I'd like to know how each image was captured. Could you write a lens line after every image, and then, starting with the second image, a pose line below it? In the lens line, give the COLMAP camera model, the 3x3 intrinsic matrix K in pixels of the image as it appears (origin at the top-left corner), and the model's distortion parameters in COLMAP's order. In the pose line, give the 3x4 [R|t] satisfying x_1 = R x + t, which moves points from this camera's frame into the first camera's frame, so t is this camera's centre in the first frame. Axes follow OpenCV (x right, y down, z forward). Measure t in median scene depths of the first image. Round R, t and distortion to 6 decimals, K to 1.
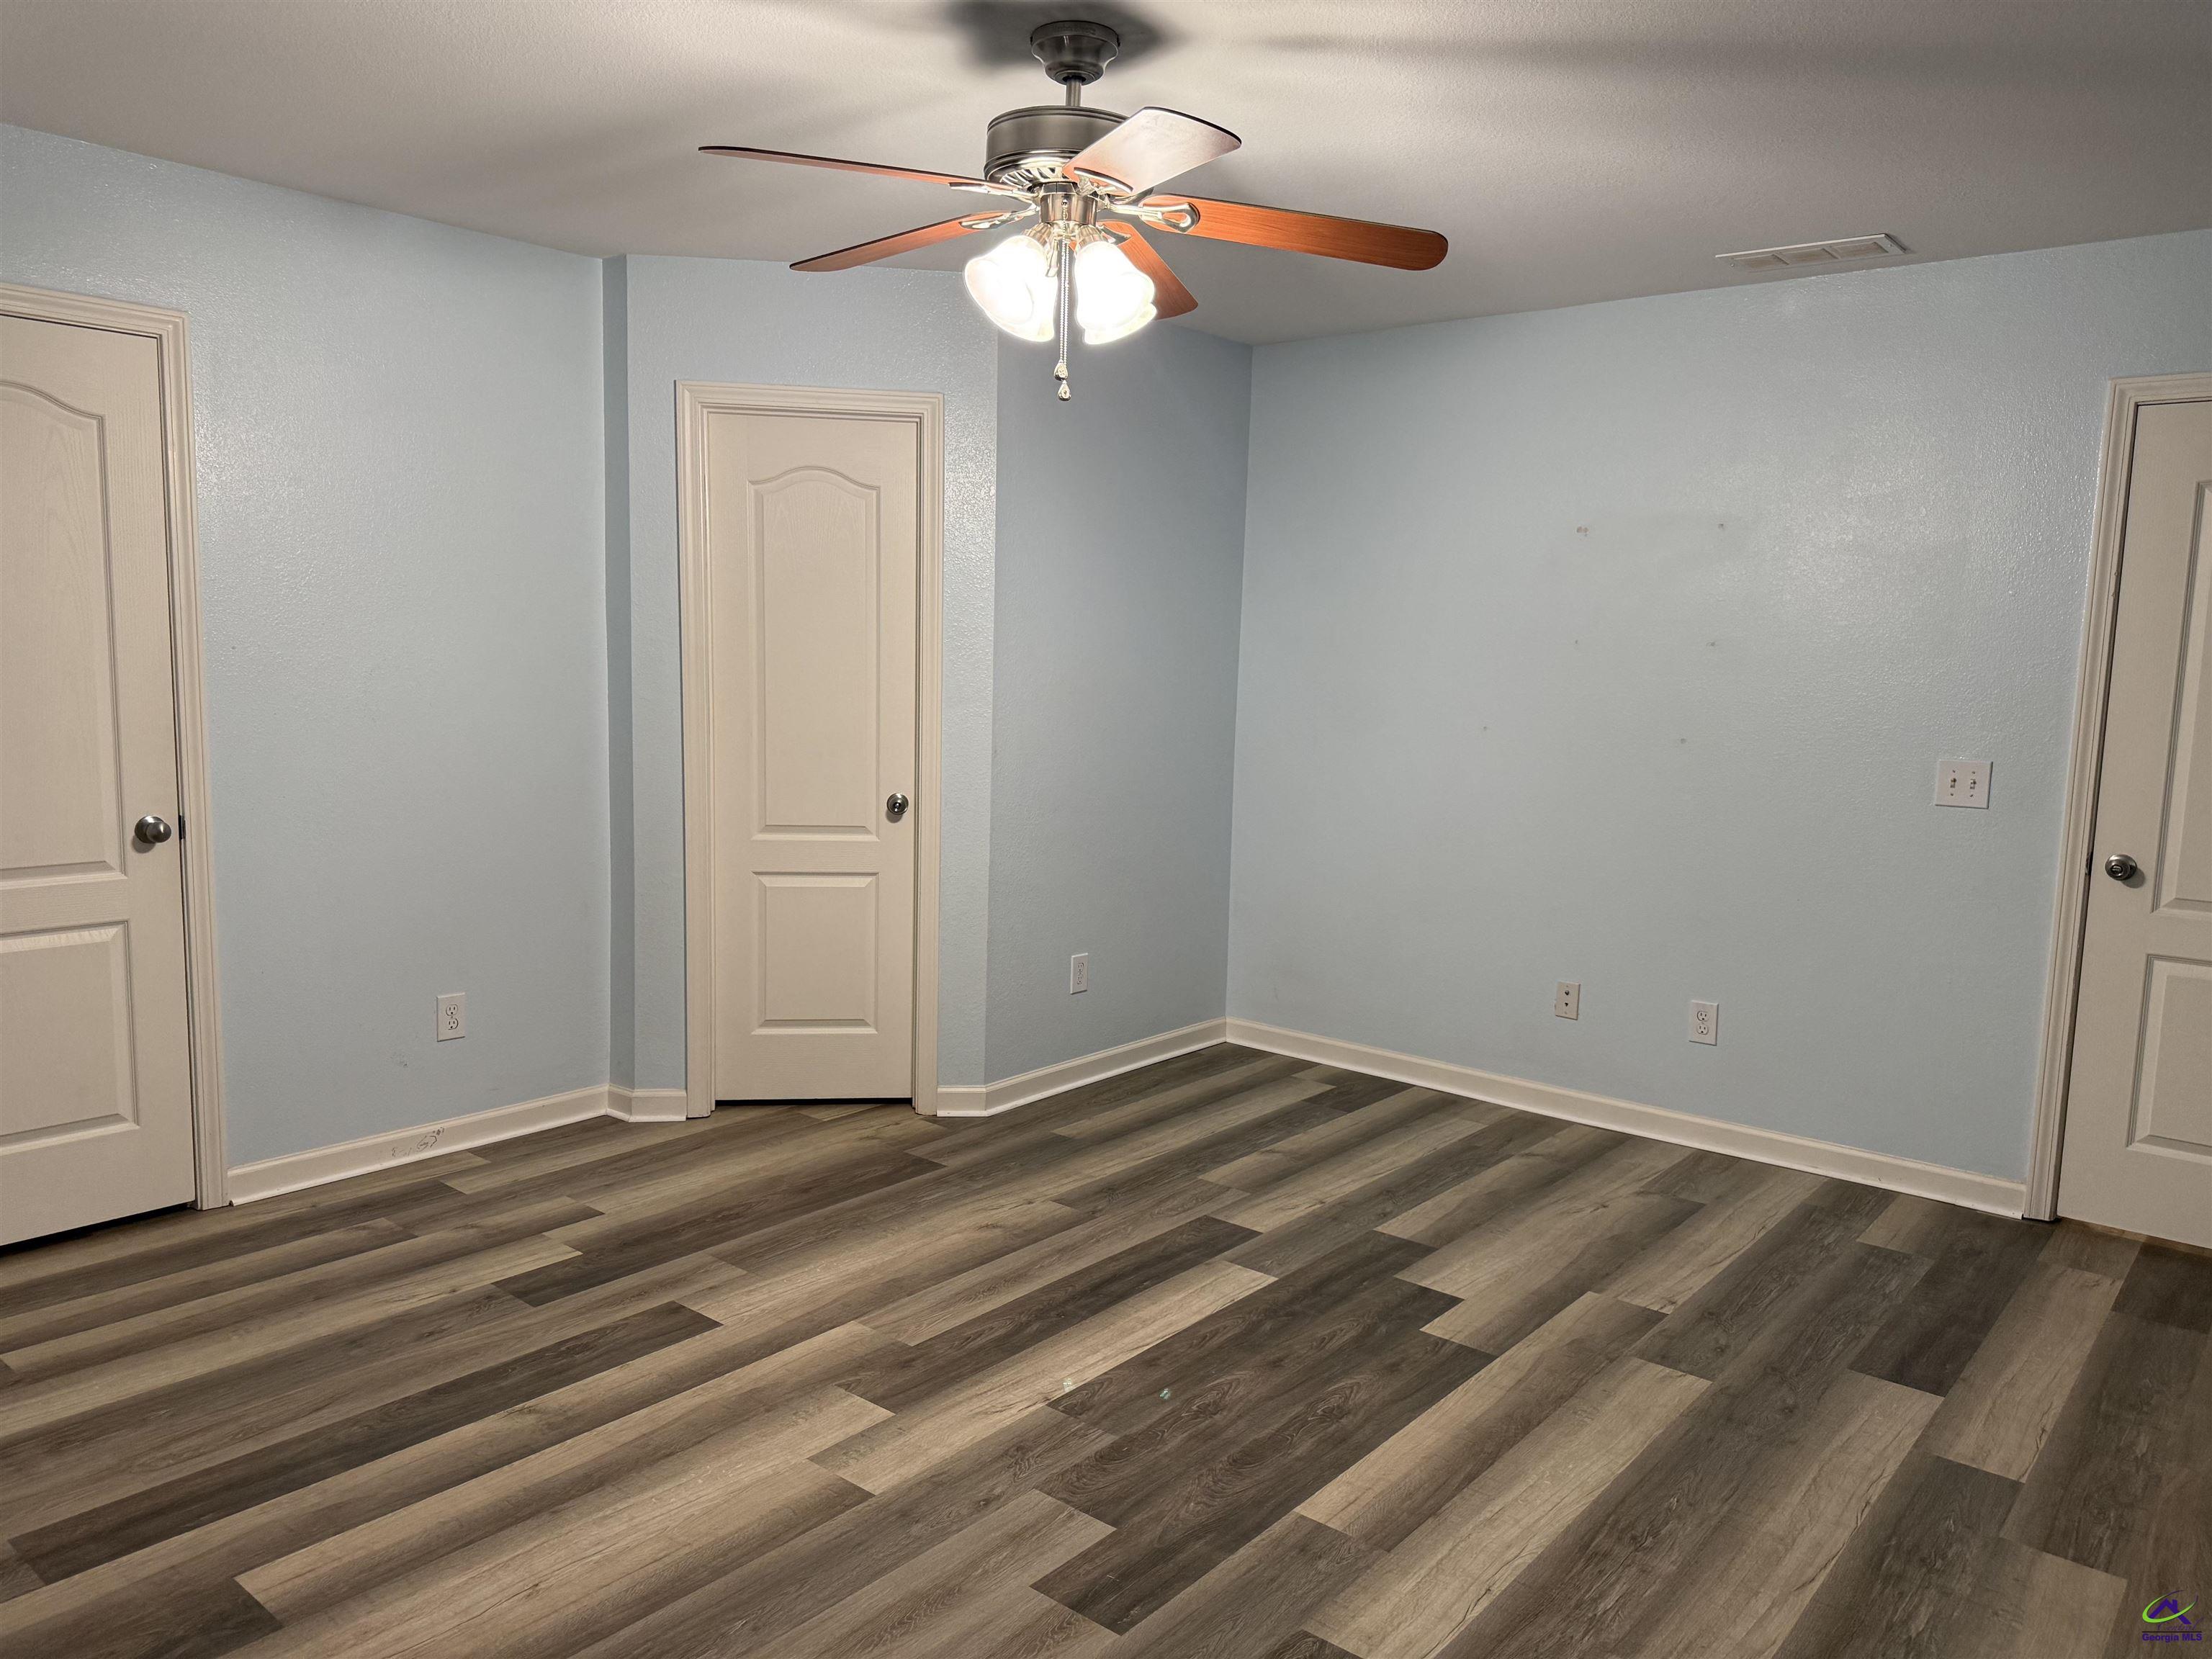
lens RADIAL K [[1567.3, 0, 1100.5], [0, 1567.3, 825.3], [0, 0, 1]] dist [0.077635, -0.109979]
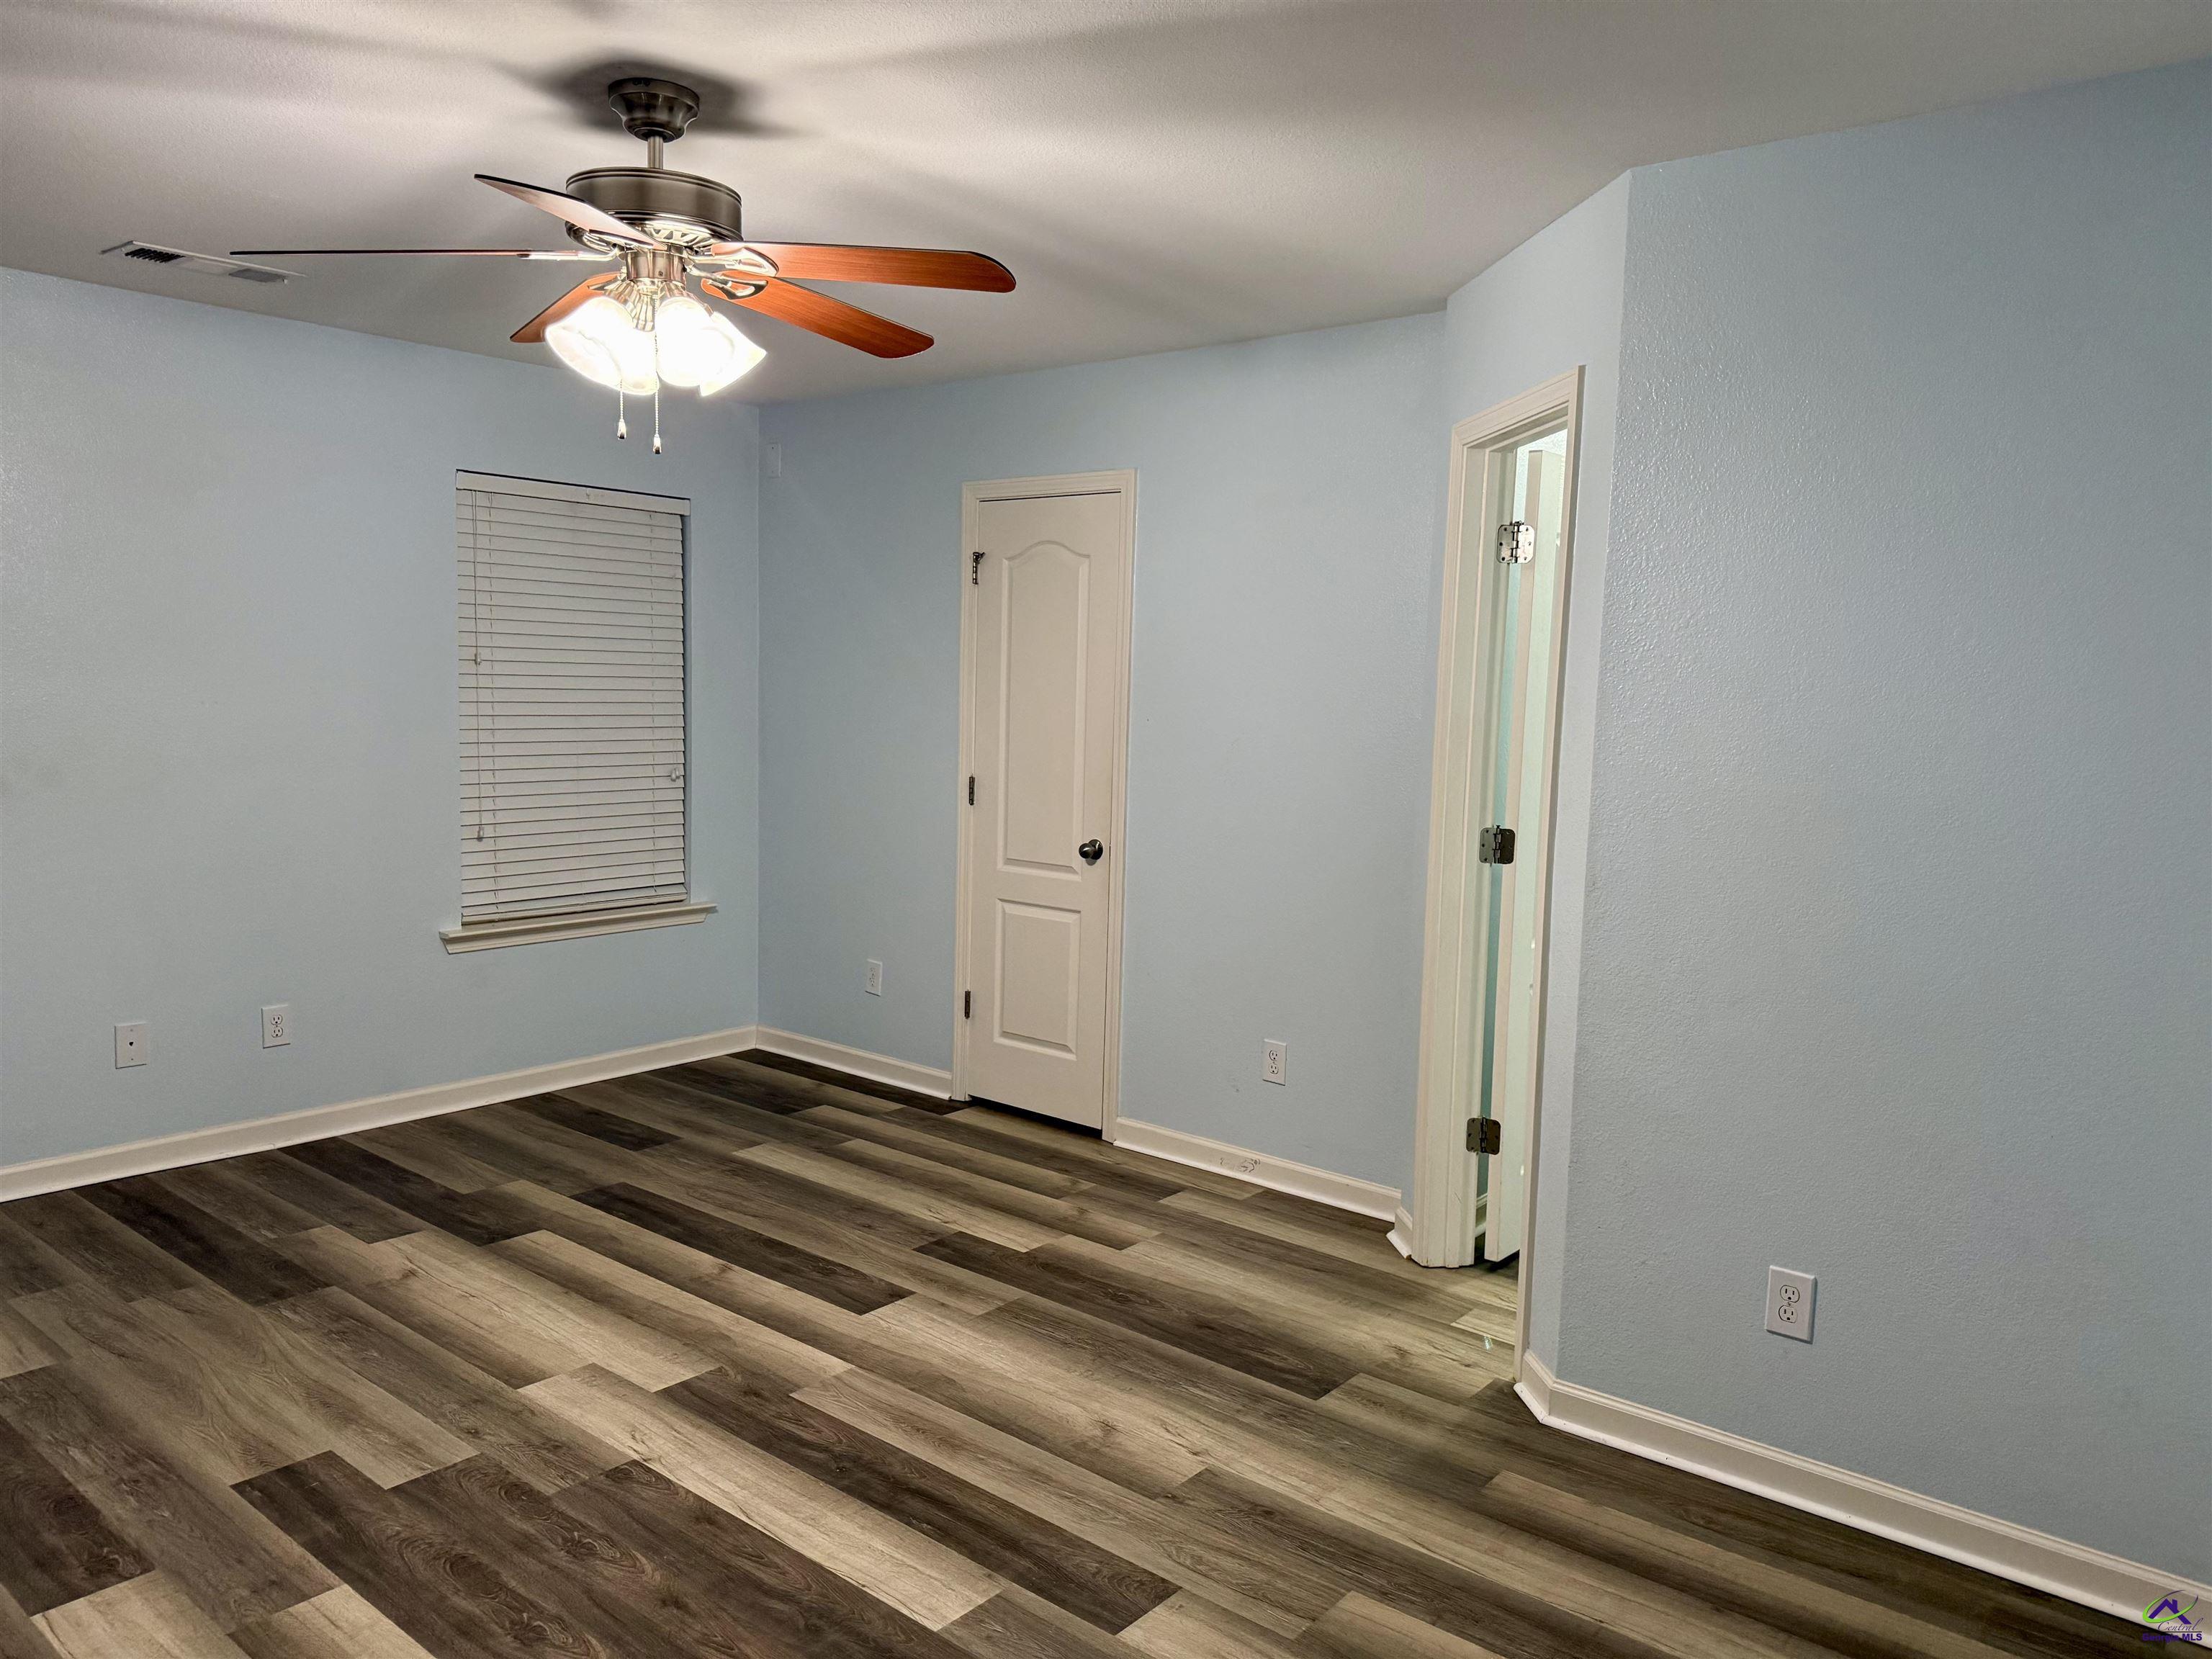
lens RADIAL K [[1554.9, 0, 1069.7], [0, 1554.9, 836.2], [0, 0, 1]] dist [0.064071, -0.081465]
pose [[-0.005155, 0.081603, -0.996652, 0.781089], [-0.139751, 0.986825, 0.081521, -0.120257], [0.990173, 0.139703, 0.006317, 1.025293]]
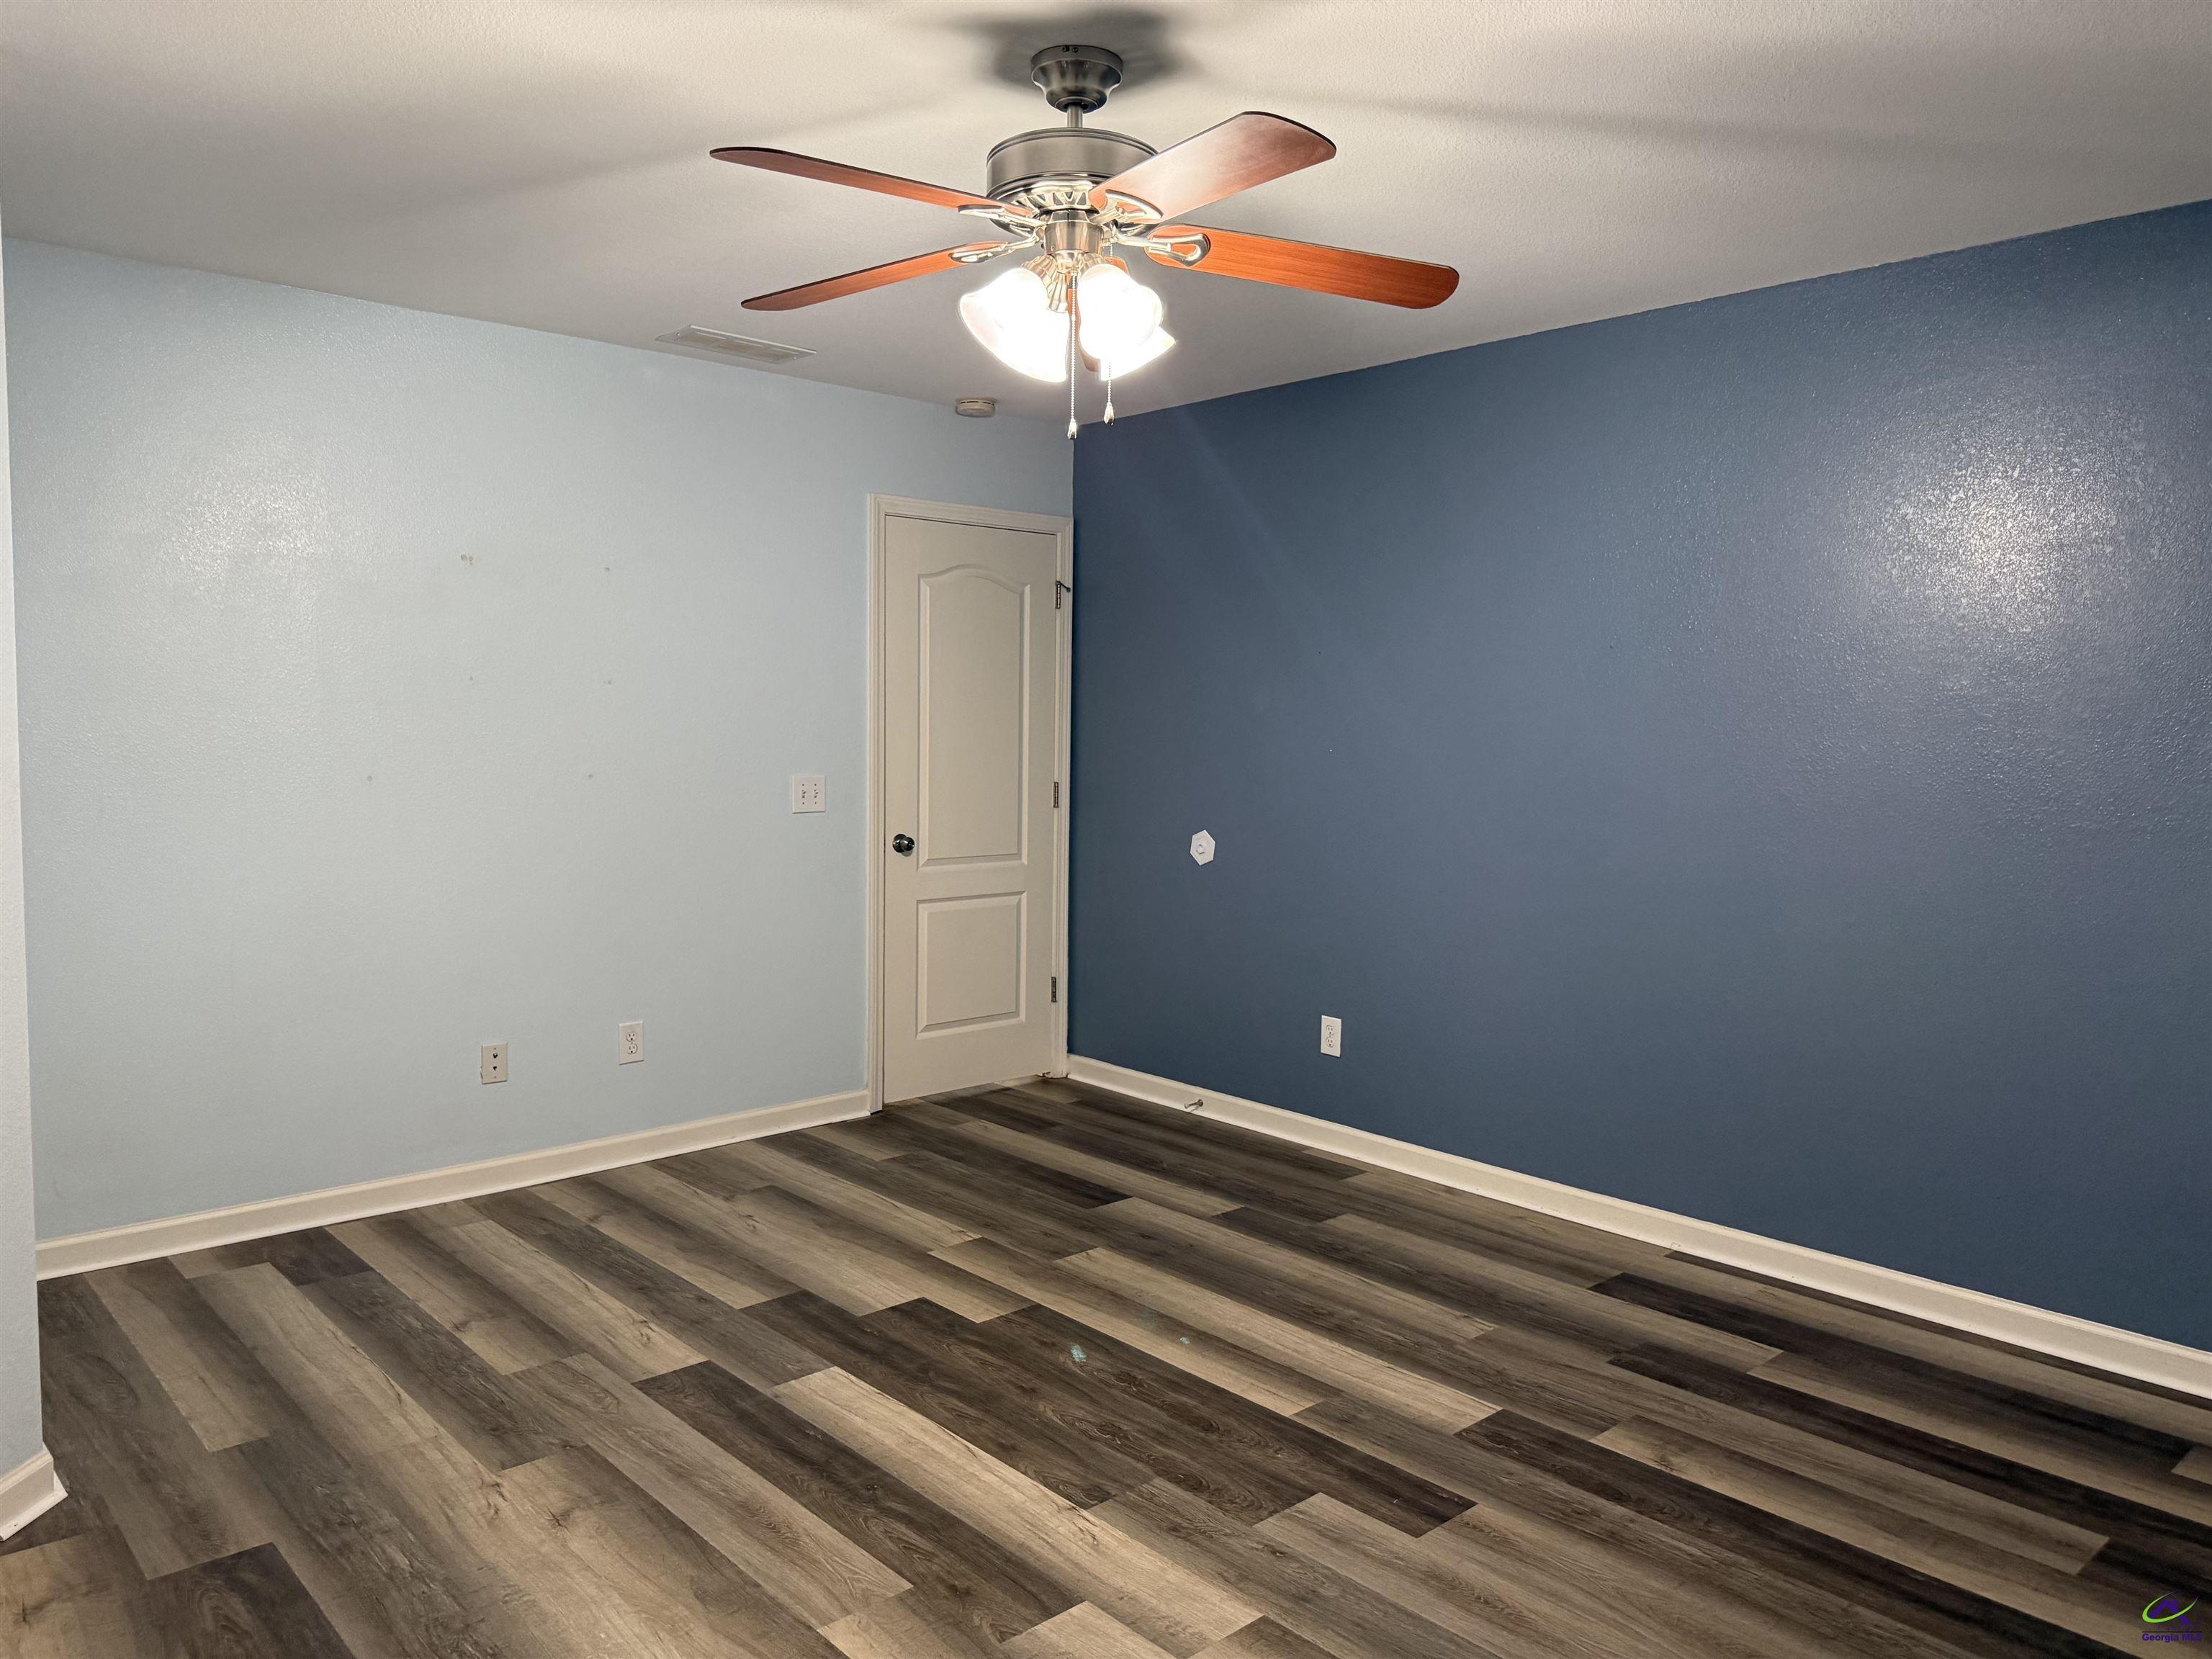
lens RADIAL K [[1570.6, 0, 1106.0], [0, 1570.6, 829.5], [0, 0, 1]] dist [0.063021, -0.083412]
pose [[0.130206, -0.099864, 0.986445, -0.778106], [0.102756, 0.990916, 0.086753, -0.096272], [-0.986148, 0.090067, 0.139284, 0.694942]]
